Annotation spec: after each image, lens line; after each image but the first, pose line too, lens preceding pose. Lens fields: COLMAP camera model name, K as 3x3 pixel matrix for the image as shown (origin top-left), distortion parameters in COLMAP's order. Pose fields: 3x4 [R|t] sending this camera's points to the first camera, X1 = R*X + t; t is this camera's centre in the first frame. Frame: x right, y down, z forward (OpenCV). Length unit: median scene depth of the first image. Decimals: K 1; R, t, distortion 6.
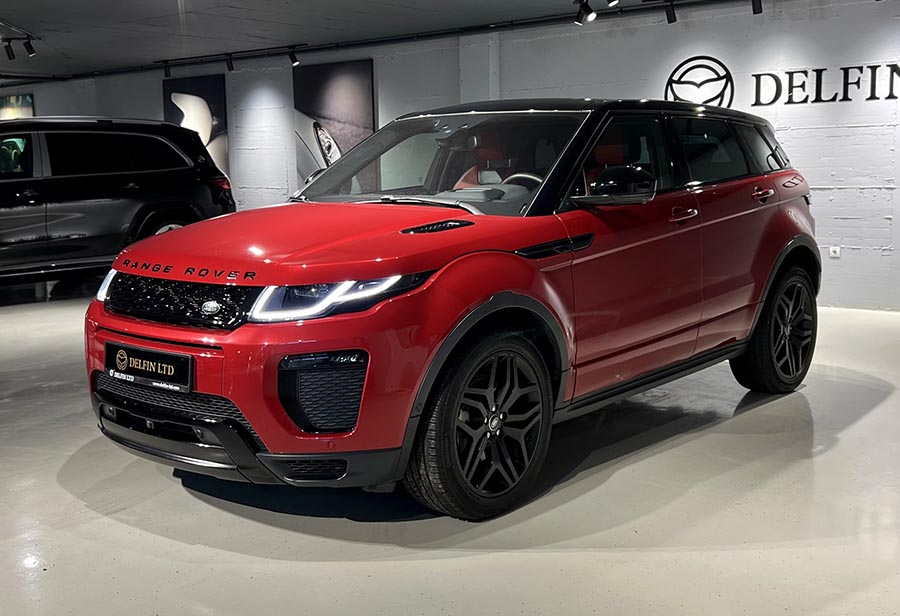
lens RADIAL K [[1048.3, 0, 449.9], [0, 1048.3, 329.6], [0, 0, 1]] dist [0.020675, 0.022739]
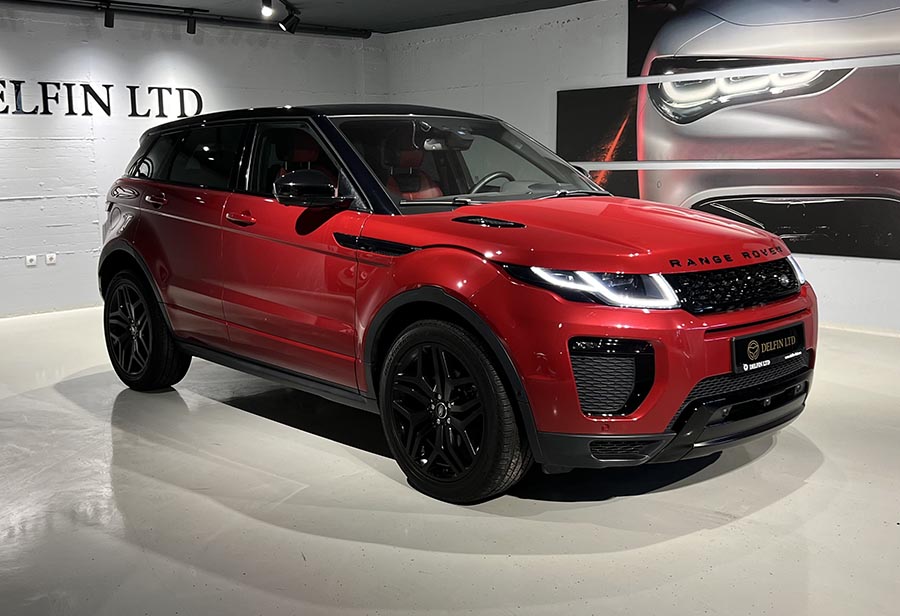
lens RADIAL K [[964.8, 0, 450.0], [0, 964.8, 308.0], [0, 0, 1]] dist [0.027089, 0.008763]
pose [[0.134045, -0.141730, 0.980788, -0.551887], [0.171906, 0.978040, 0.117839, -0.074905], [-0.975951, 0.152807, 0.155466, 0.496395]]
